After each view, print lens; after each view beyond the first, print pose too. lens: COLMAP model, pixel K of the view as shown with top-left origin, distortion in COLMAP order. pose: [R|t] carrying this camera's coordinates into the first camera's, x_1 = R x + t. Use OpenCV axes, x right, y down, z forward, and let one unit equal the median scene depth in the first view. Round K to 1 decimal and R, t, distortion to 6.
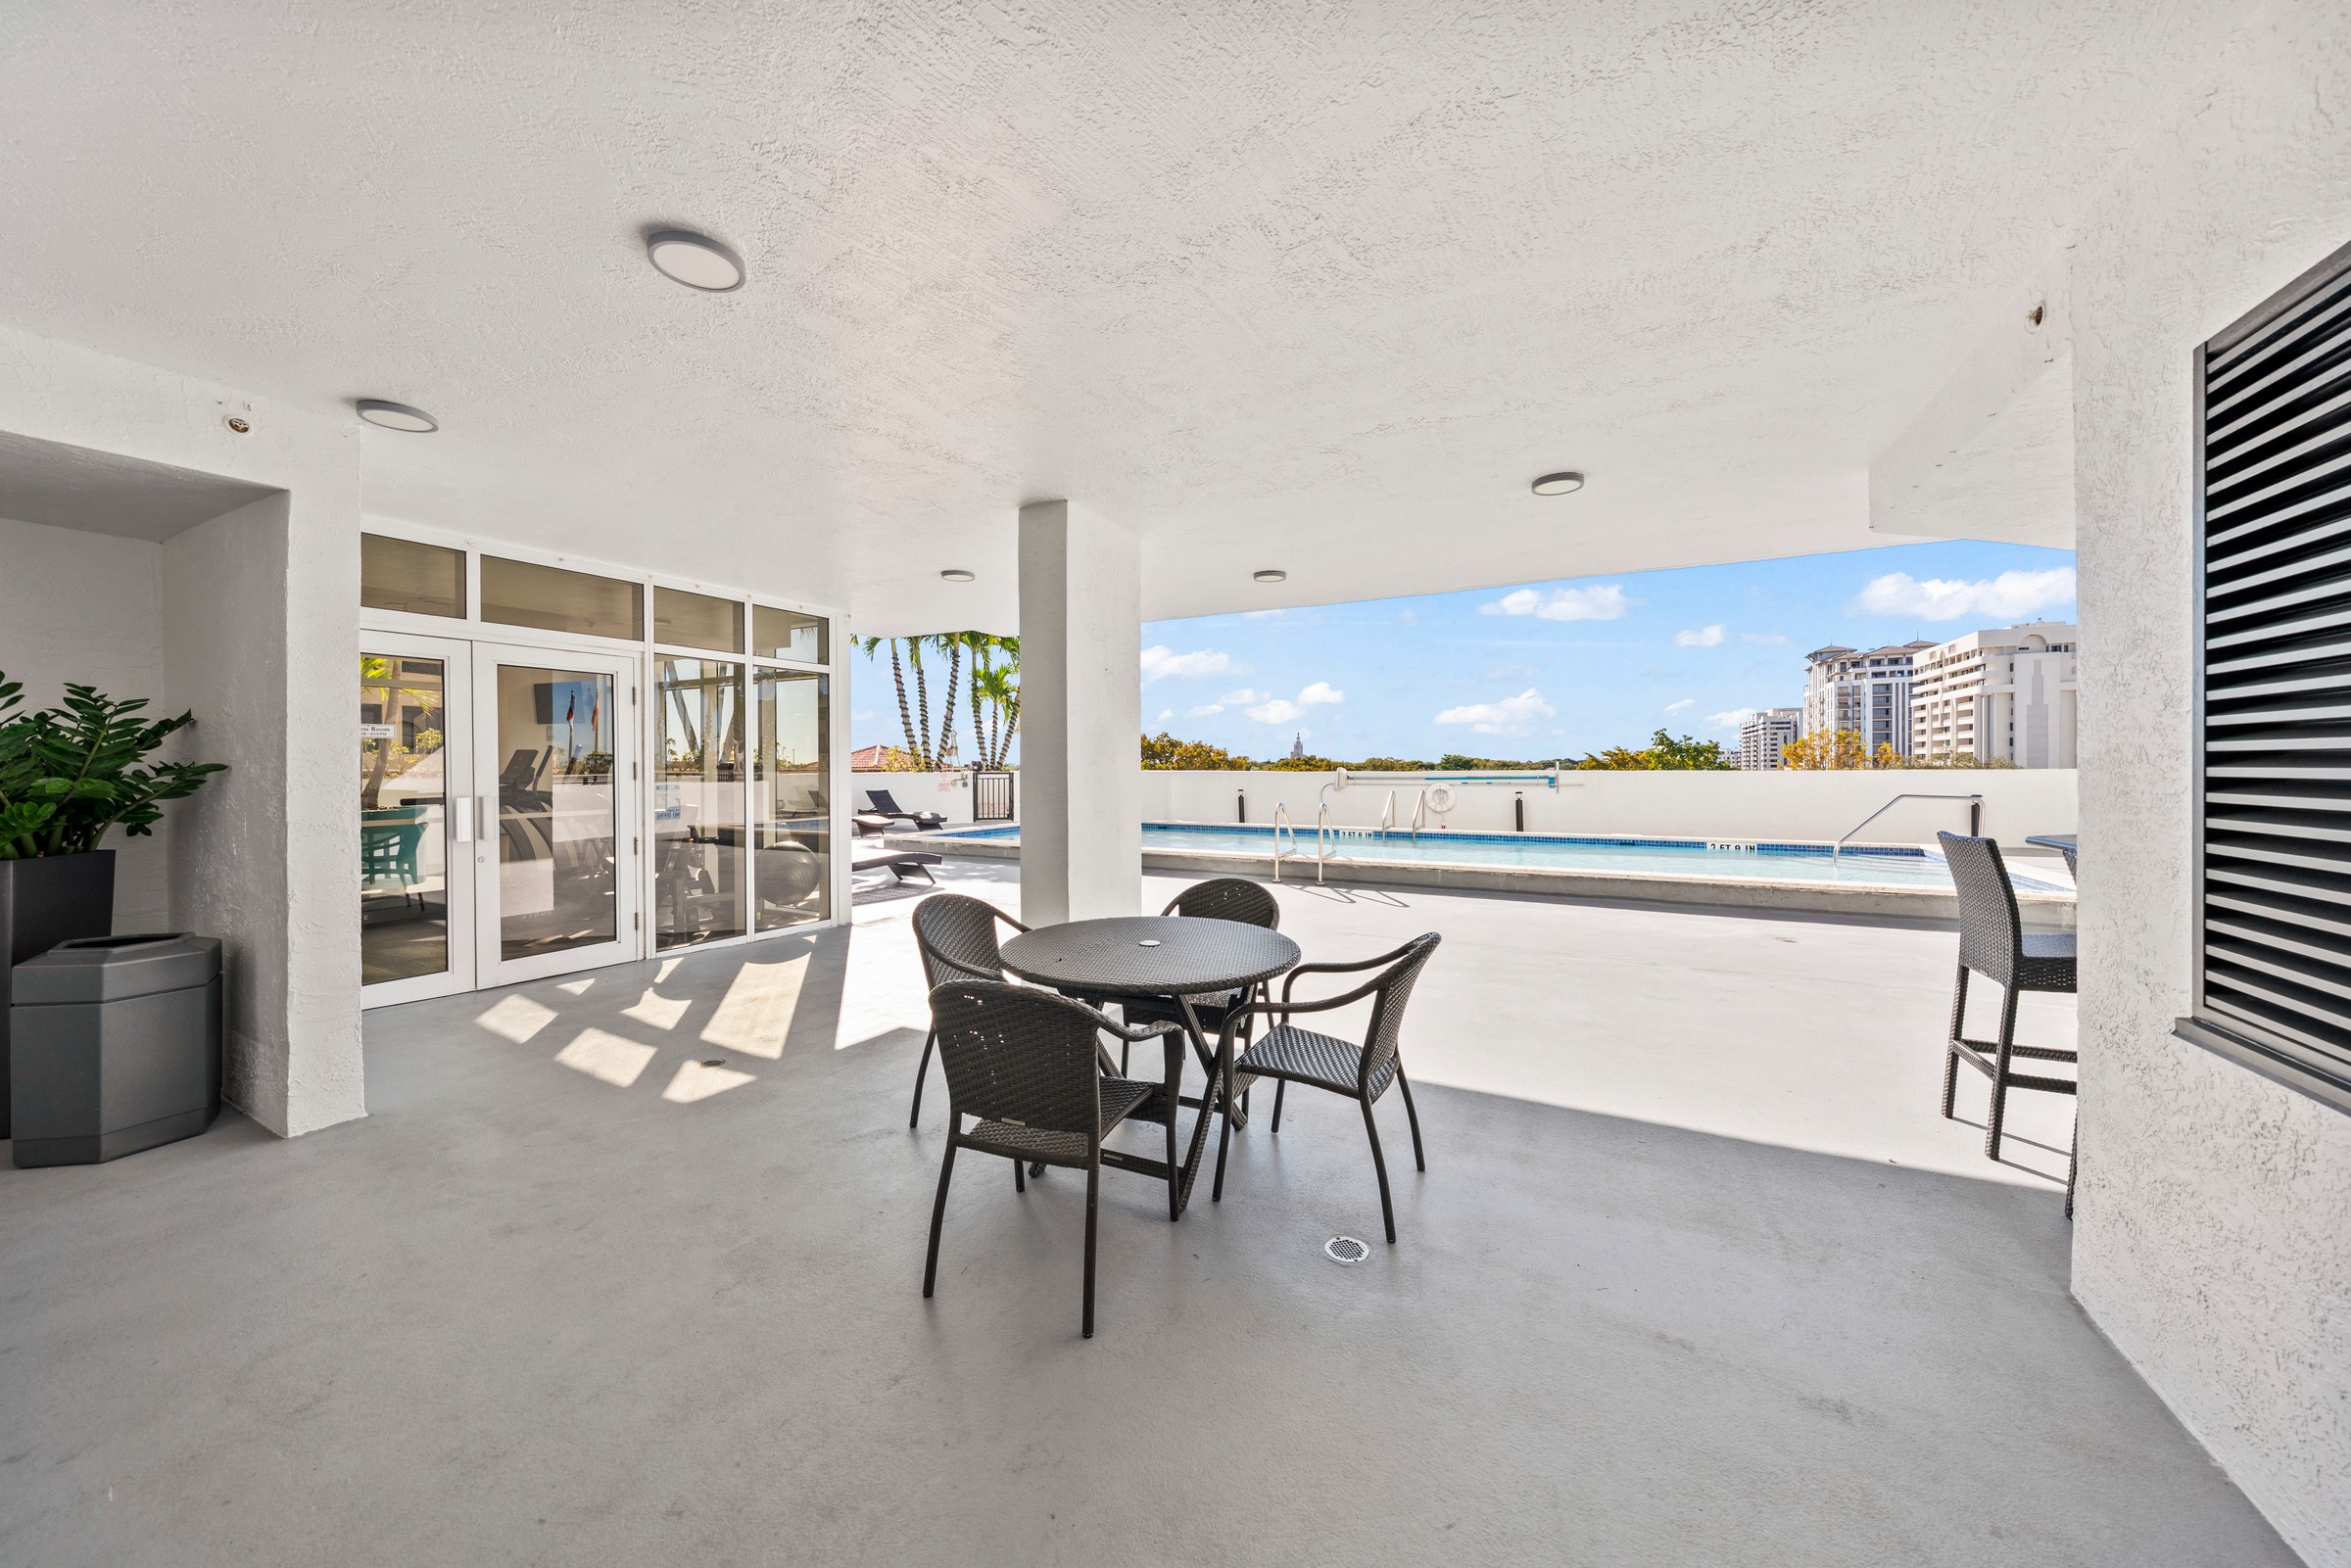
lens RADIAL K [[809.7, 0, 1176.8], [0, 809.7, 754.3], [0, 0, 1]] dist [-0.001751, -0.000118]
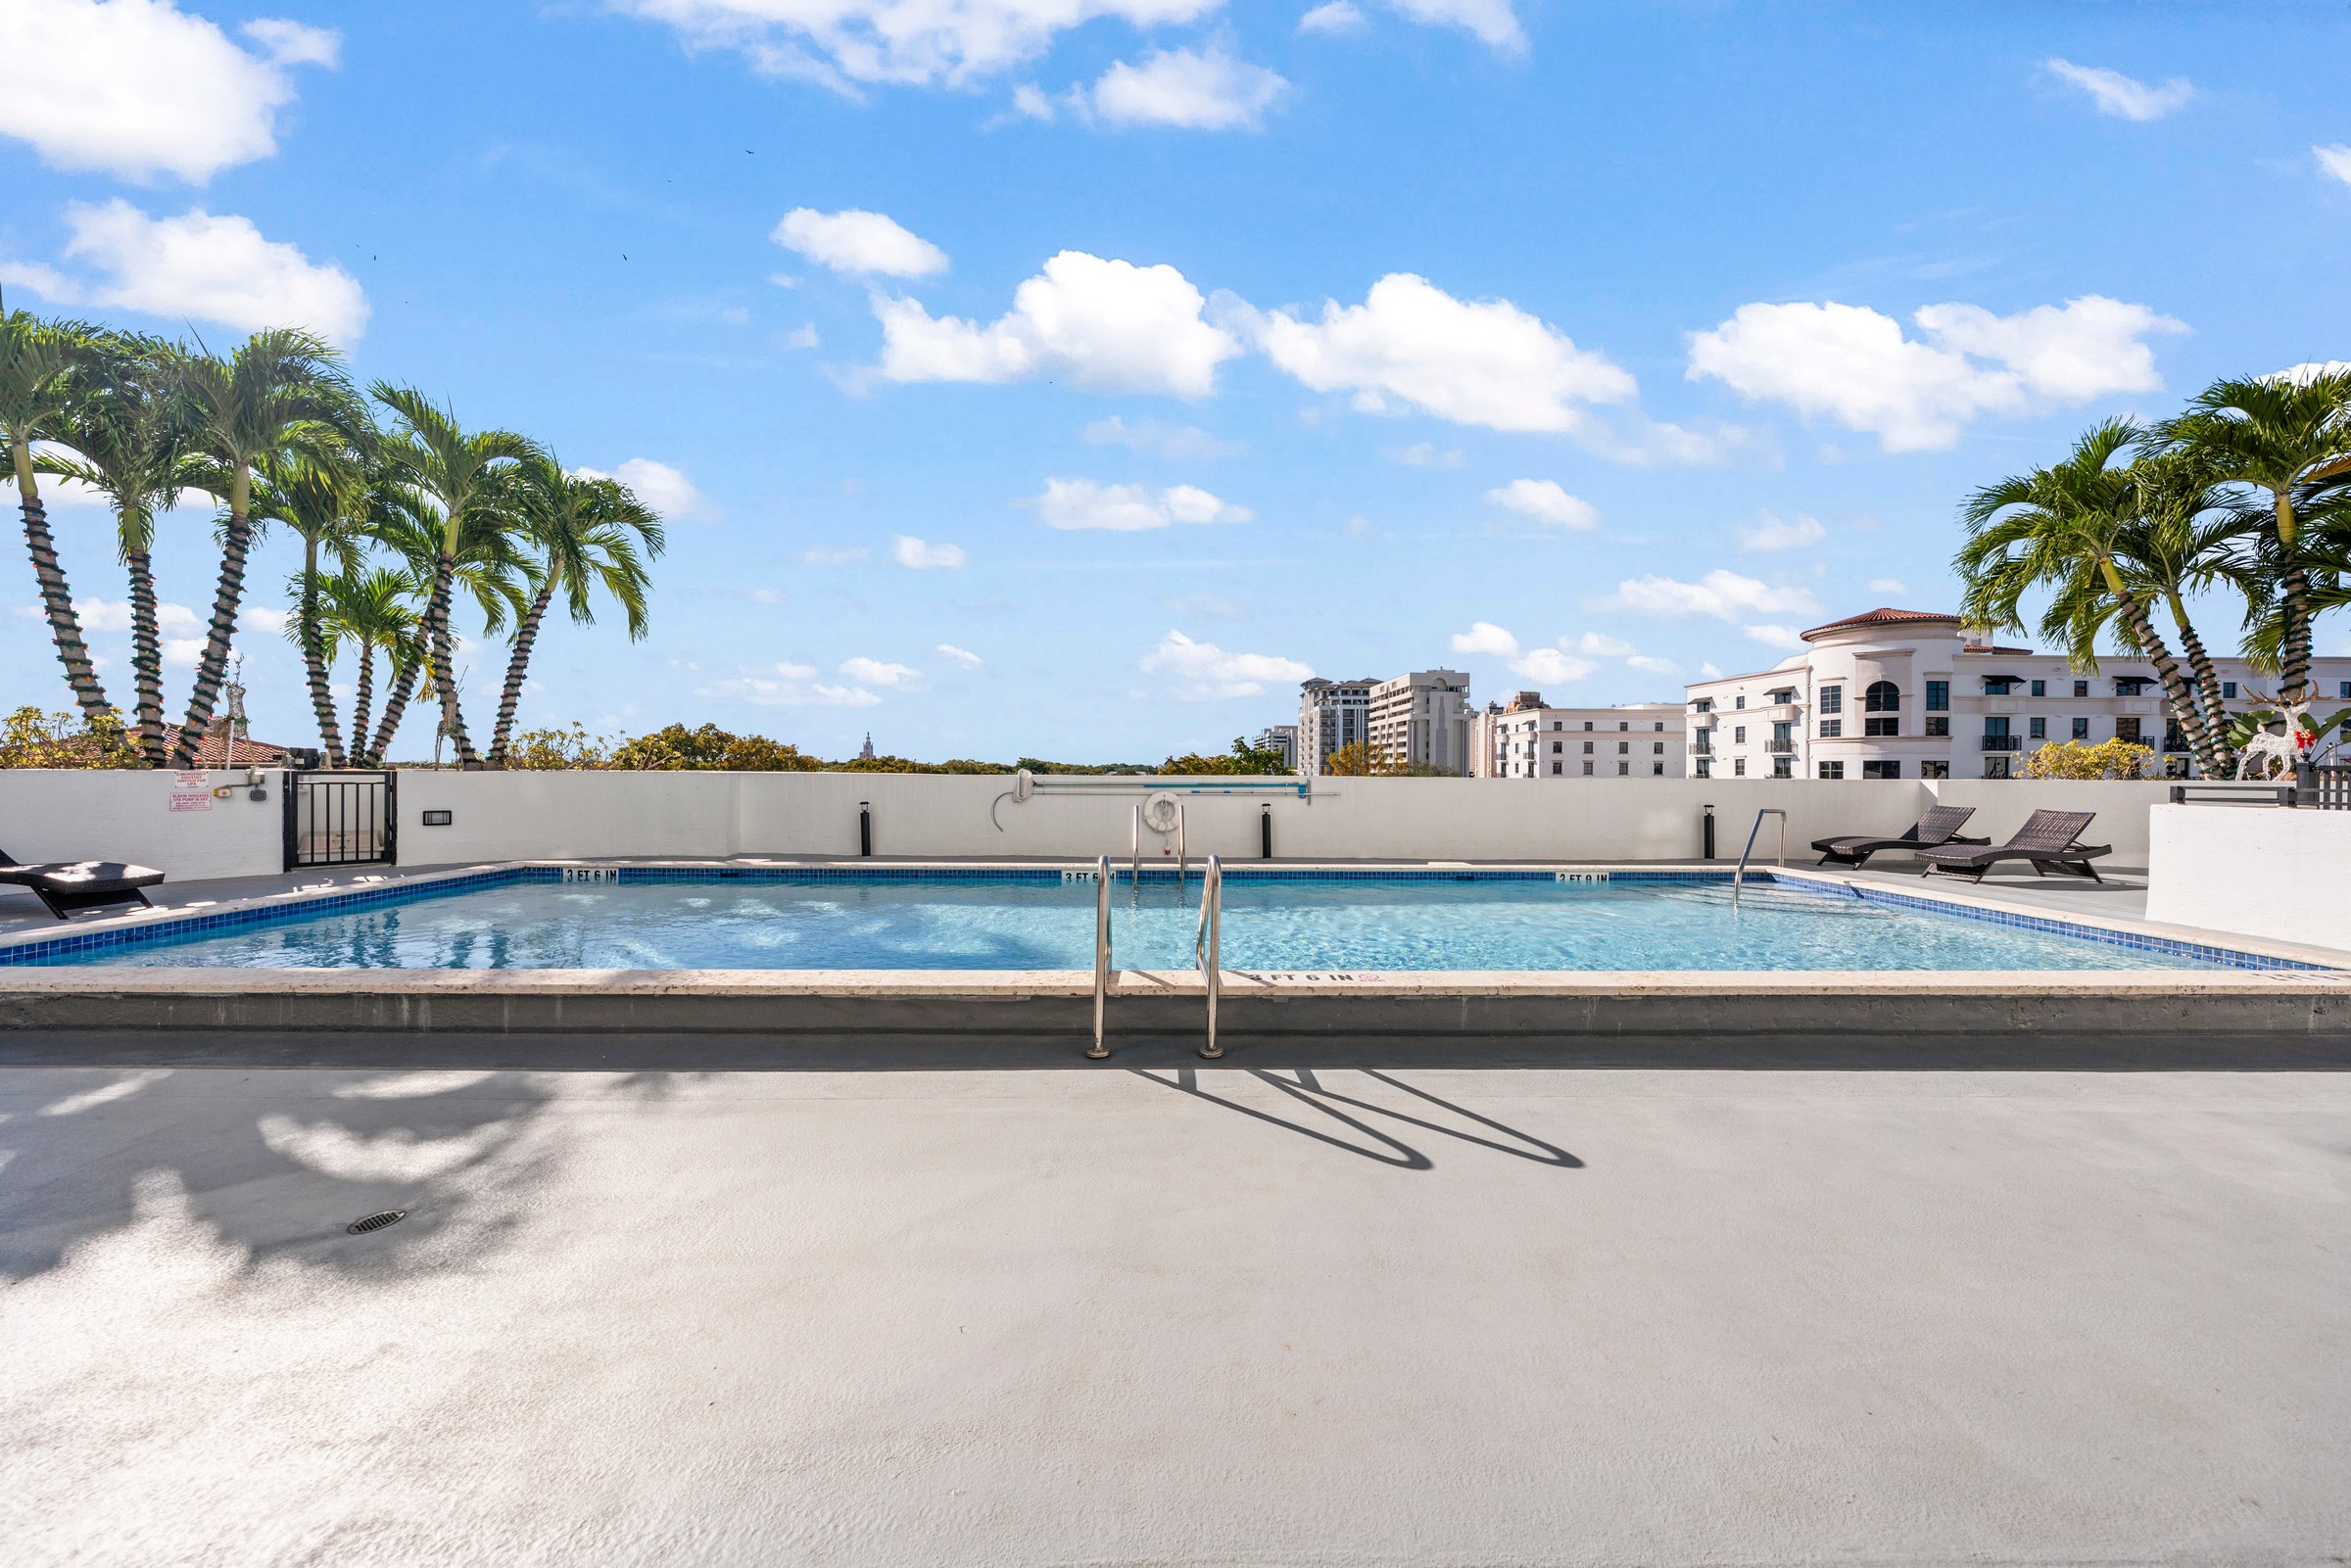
lens RADIAL K [[809.7, 0, 1176.8], [0, 809.7, 754.3], [0, 0, 1]] dist [-0.001751, -0.000118]
pose [[0.871316, 0.020165, 0.490307, -0.016917], [-0.018737, 0.999794, -0.007823, 0.005309], [-0.490364, -0.002371, 0.871514, 0.268985]]
